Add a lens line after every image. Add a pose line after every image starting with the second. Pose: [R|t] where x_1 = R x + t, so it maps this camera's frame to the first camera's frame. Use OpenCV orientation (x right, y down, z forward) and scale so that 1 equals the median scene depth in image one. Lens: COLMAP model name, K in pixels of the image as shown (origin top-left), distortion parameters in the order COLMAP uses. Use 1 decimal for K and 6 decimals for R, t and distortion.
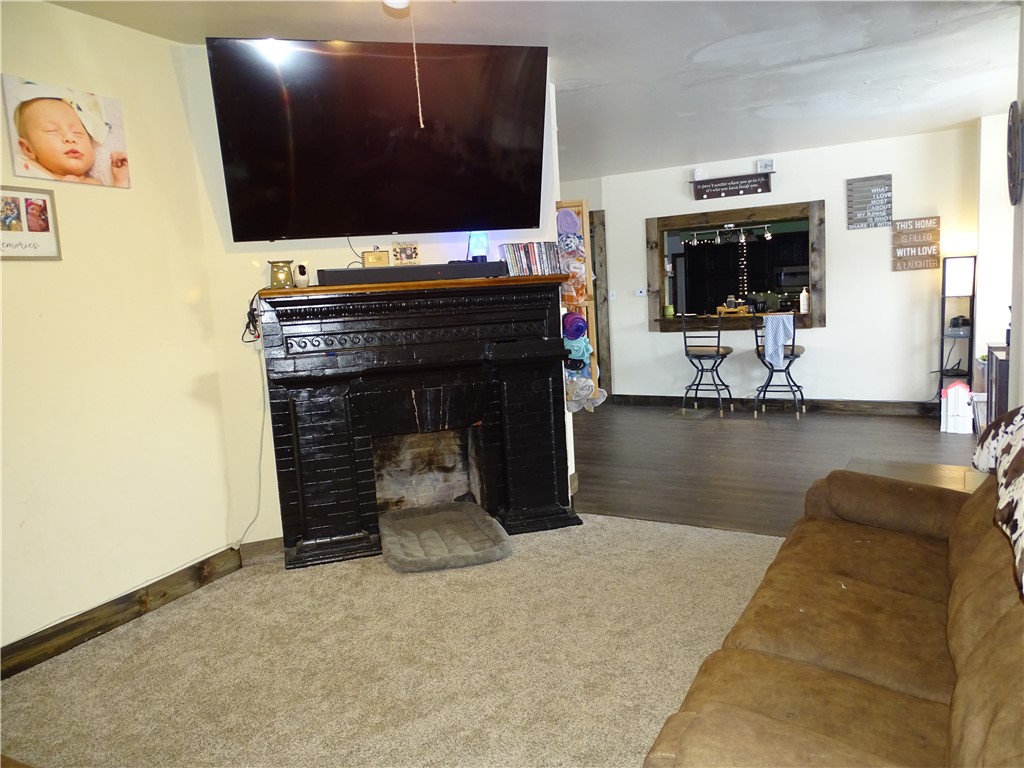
lens RADIAL K [[728.5, 0, 512.7], [0, 728.5, 374.4], [0, 0, 1]] dist [0.011203, -0.006635]
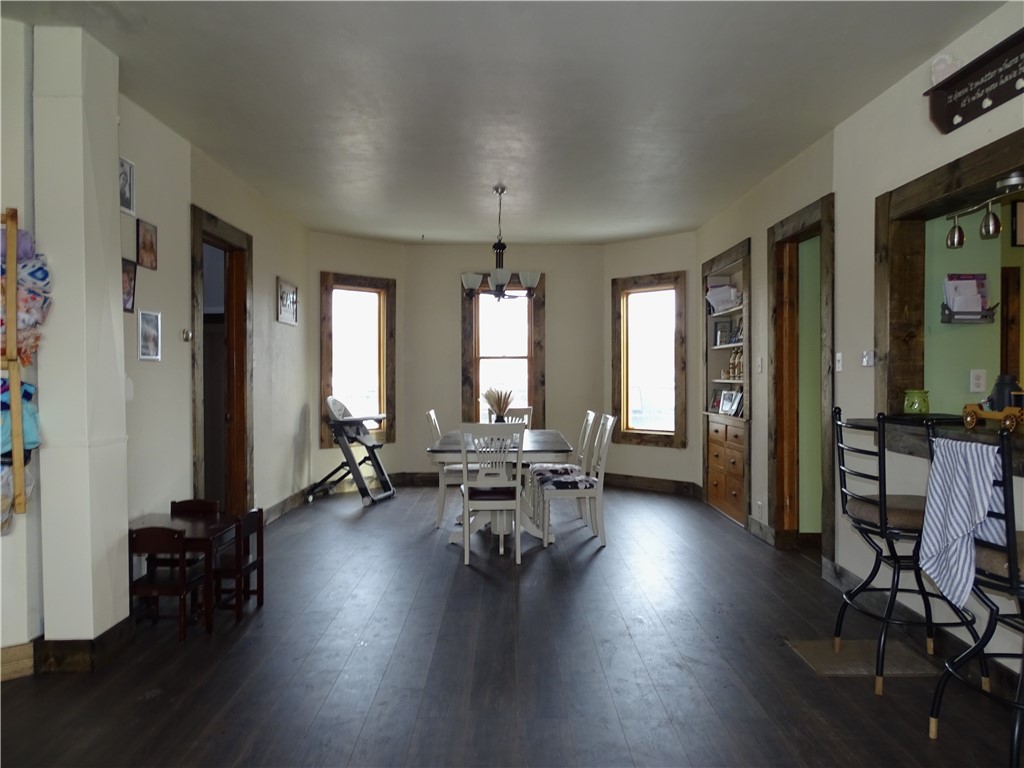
lens RADIAL K [[726.2, 0, 528.3], [0, 726.2, 380.6], [0, 0, 1]] dist [0.008501, -0.007938]
pose [[0.508072, 0.064932, -0.858863, 0.513273], [-0.118205, 0.992976, 0.005145, -0.083828], [0.853165, 0.098908, 0.512179, 0.647588]]
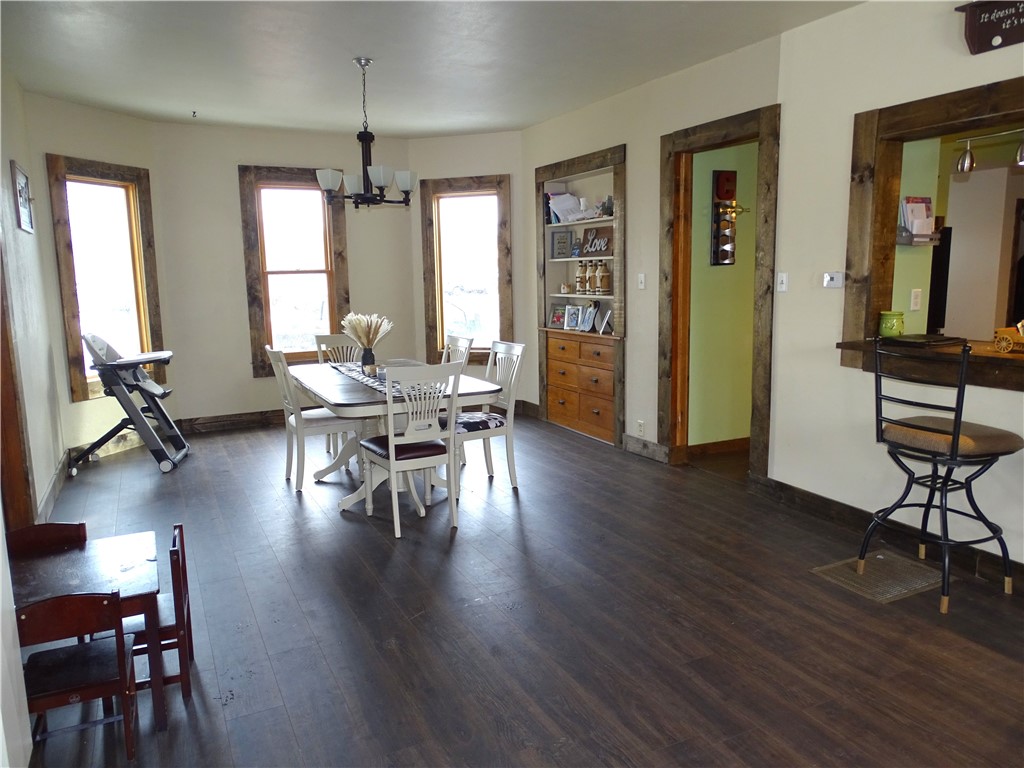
lens RADIAL K [[726.2, 0, 516.6], [0, 726.2, 376.9], [0, 0, 1]] dist [0.008501, -0.007938]
pose [[0.832680, 0.122712, -0.539987, 0.294800], [-0.088279, 0.992083, 0.089320, -0.083074], [0.546673, -0.026706, 0.836920, 0.558455]]
